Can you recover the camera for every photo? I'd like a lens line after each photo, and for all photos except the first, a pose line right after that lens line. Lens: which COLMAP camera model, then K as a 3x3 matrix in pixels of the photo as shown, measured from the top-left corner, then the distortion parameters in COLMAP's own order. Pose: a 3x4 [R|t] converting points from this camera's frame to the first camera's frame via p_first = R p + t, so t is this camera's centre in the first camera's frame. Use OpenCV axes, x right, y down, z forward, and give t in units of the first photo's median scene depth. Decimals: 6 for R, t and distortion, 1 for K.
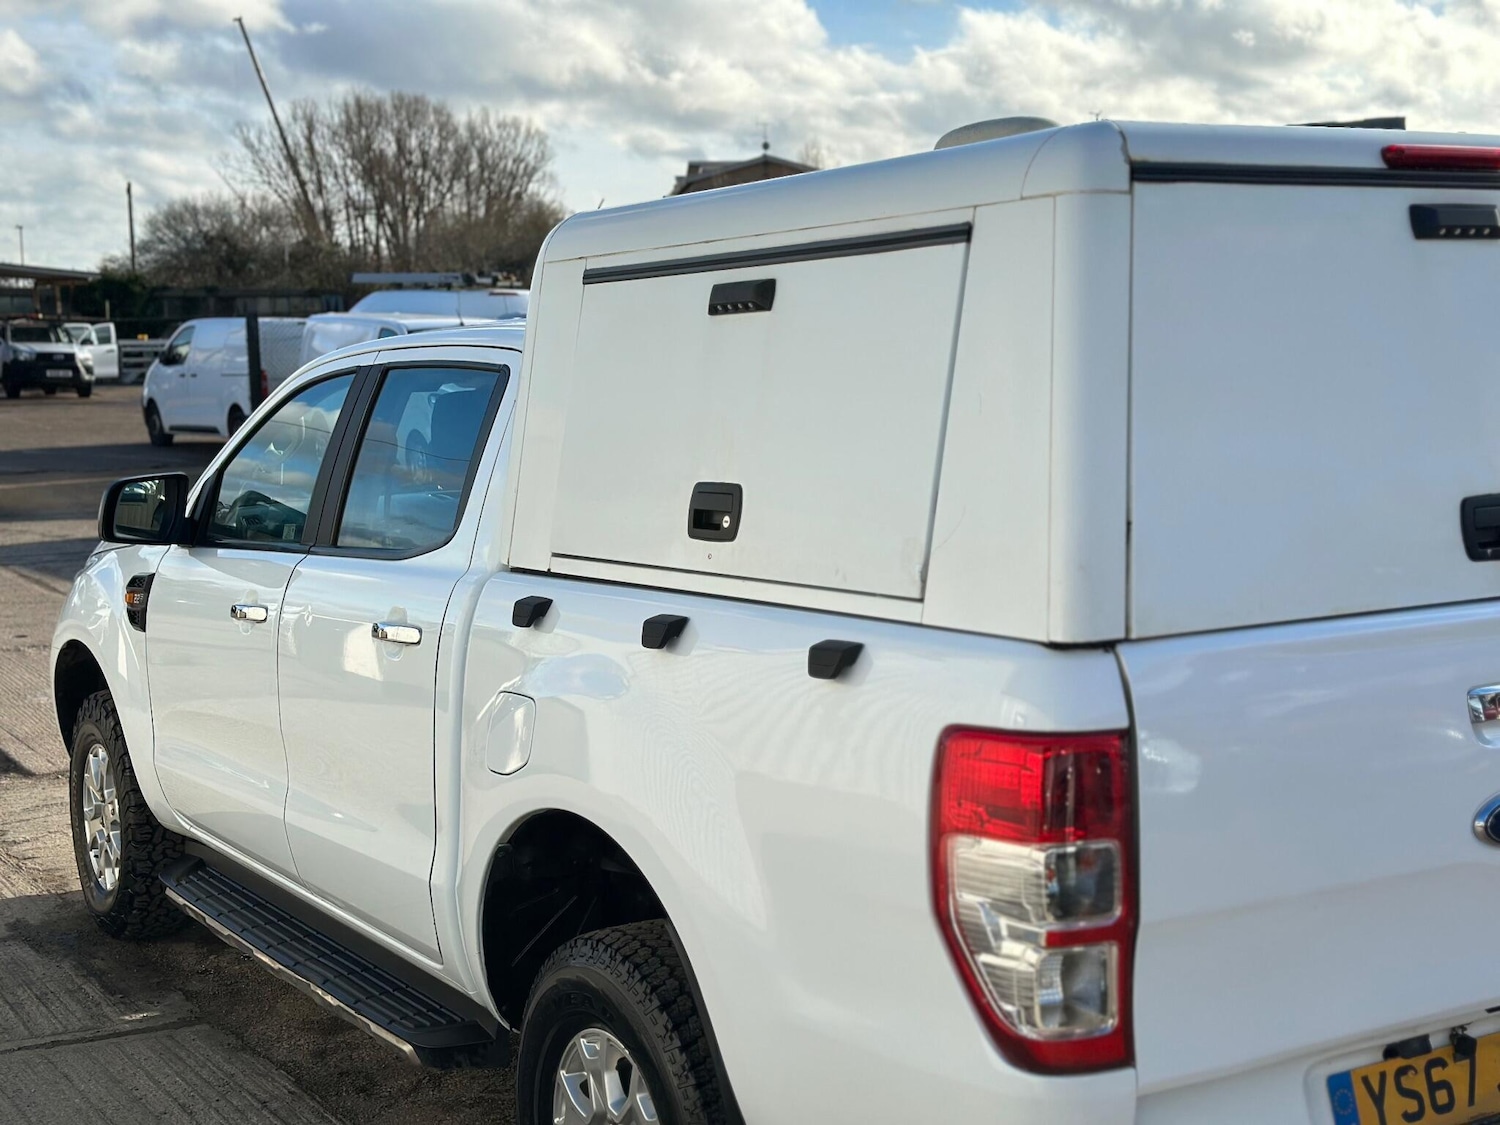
lens RADIAL K [[2085.7, 0, 747.9], [0, 2085.7, 564.8], [0, 0, 1]] dist [0.111687, 0.000000]
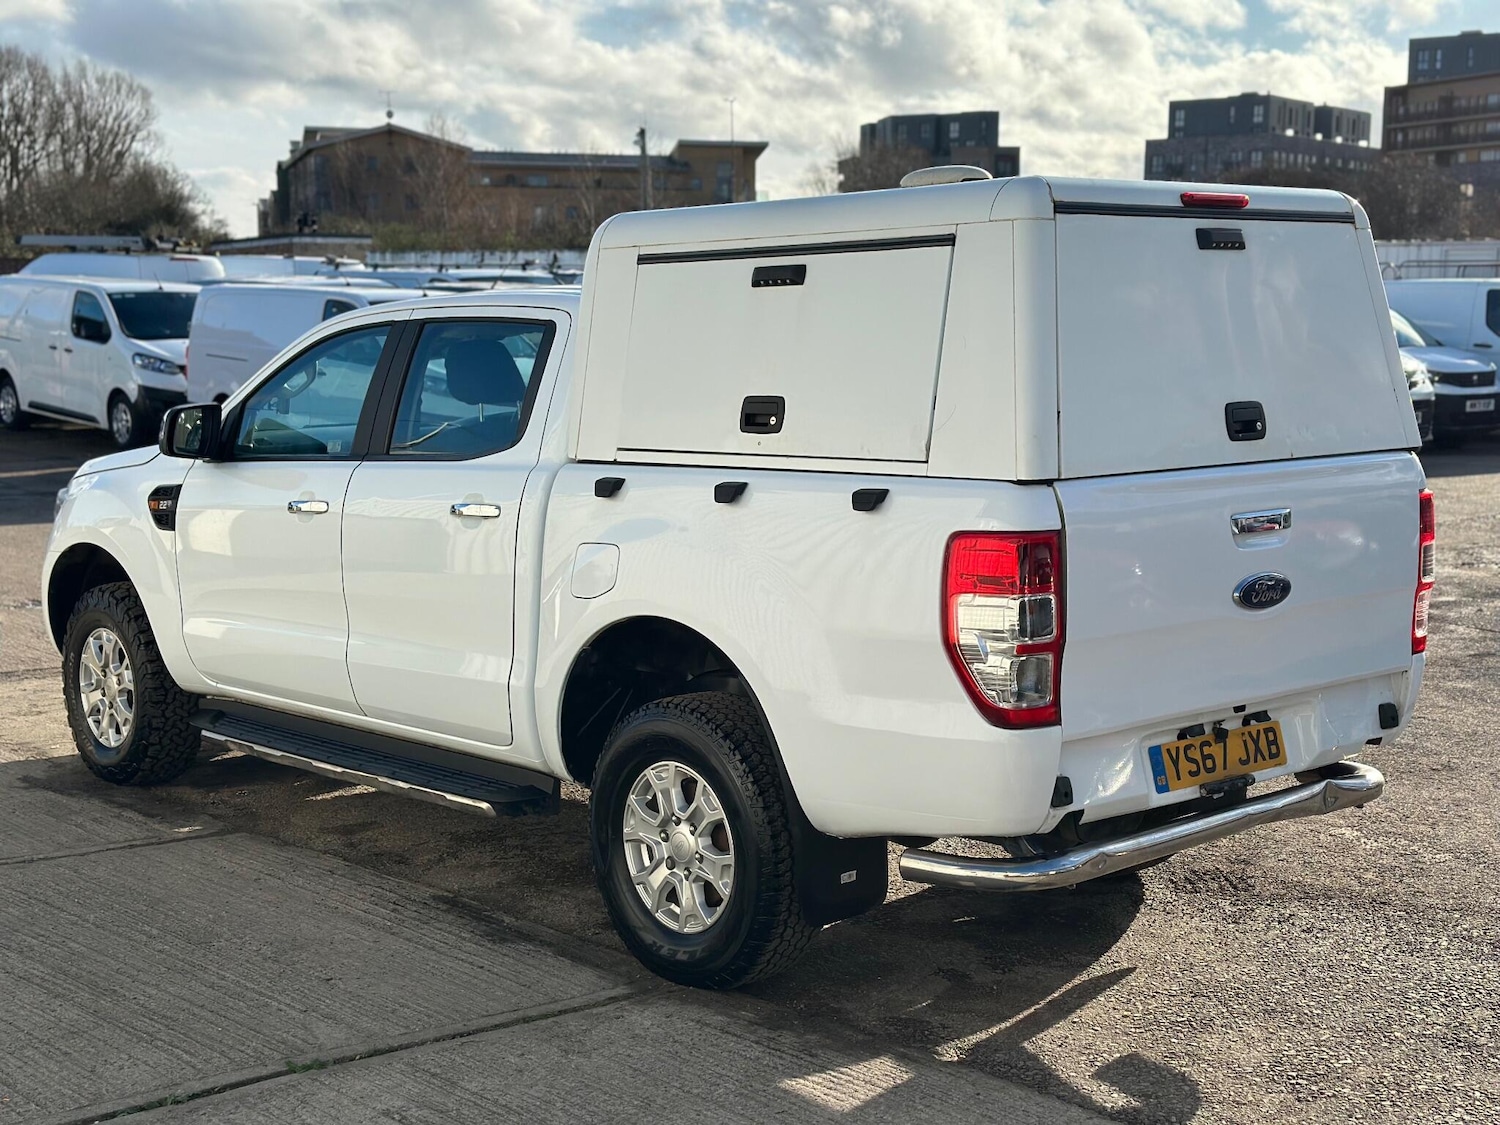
lens RADIAL K [[2085.7, 0, 750.8], [0, 2085.7, 559.2], [0, 0, 1]] dist [0.111687, 0.000000]
pose [[0.982978, -0.008107, 0.183544, -0.236966], [0.006306, 0.999926, 0.010396, 0.050426], [-0.183615, -0.009062, 0.982957, -0.400022]]
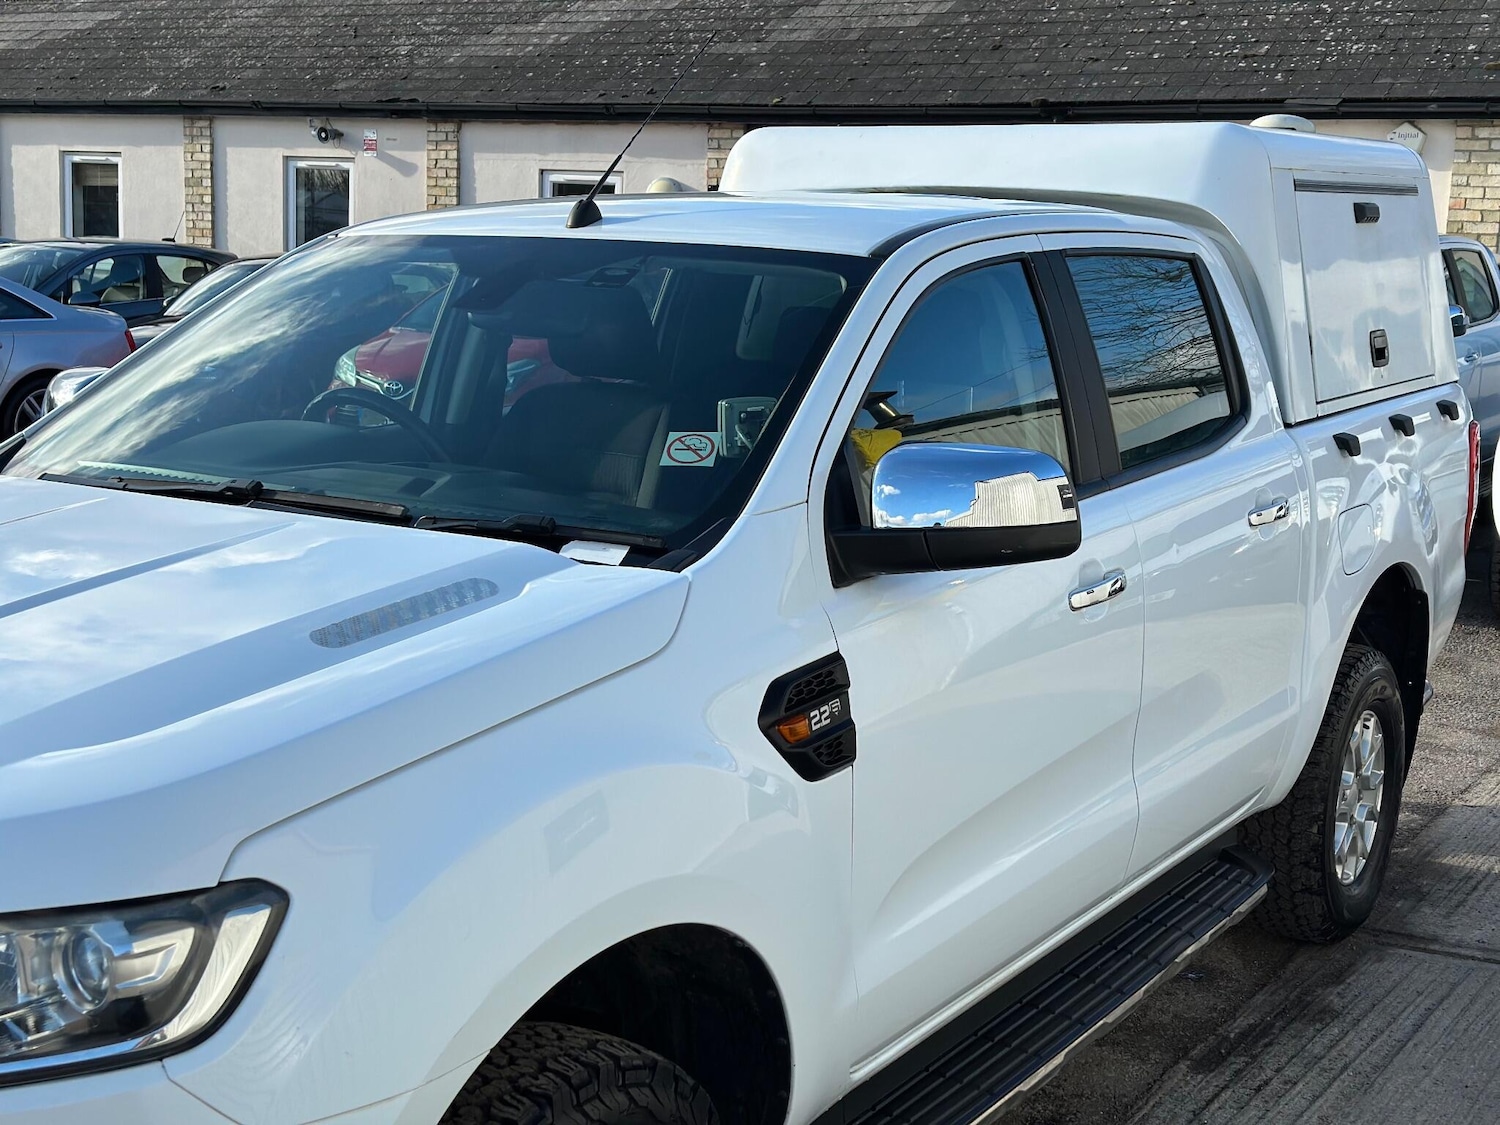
lens RADIAL K [[2085.7, 0, 753.3], [0, 2085.7, 570.6], [0, 0, 1]] dist [0.111687, 0.000000]
pose [[-0.442329, -0.136319, 0.886432, -0.966758], [0.074069, 0.979452, 0.187584, -0.151447], [-0.893789, 0.148631, -0.423143, 1.638923]]
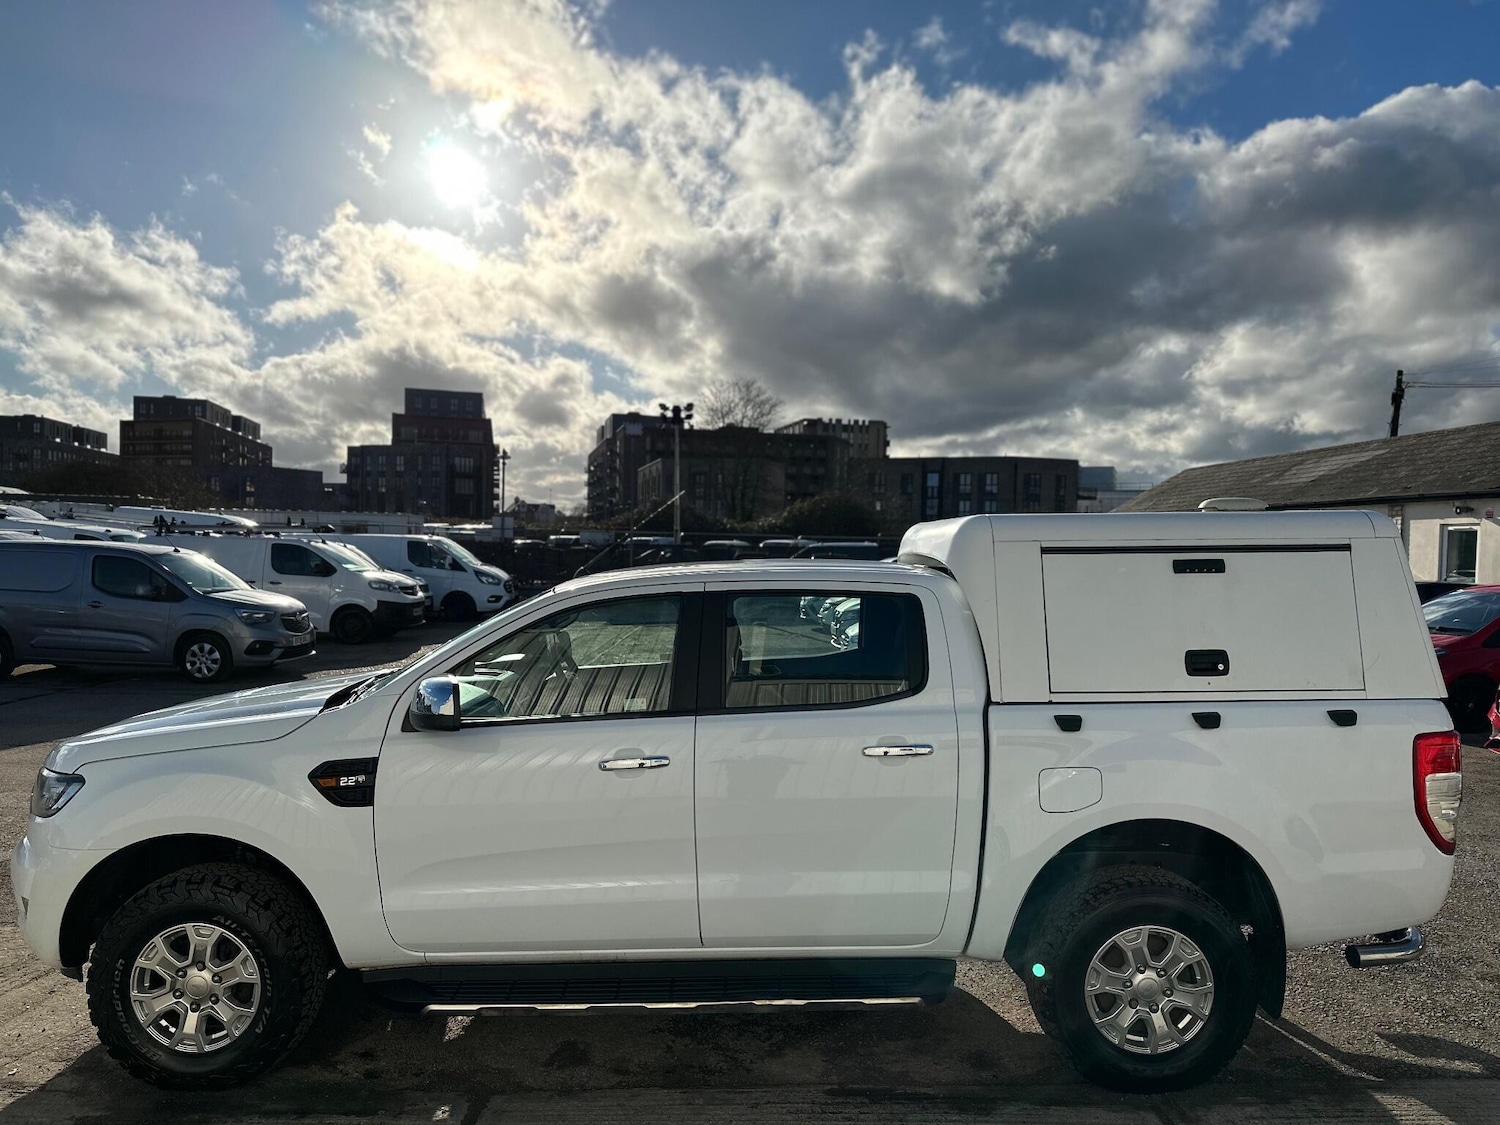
lens RADIAL K [[1076.8, 0, 752.1], [0, 1076.8, 561.6], [0, 0, 1]] dist [0.016711, -0.009034]
pose [[0.519645, 0.010534, 0.854318, -0.950991], [0.073045, 0.995715, -0.056707, -0.078461], [-0.851254, 0.091871, 0.516648, 0.619893]]
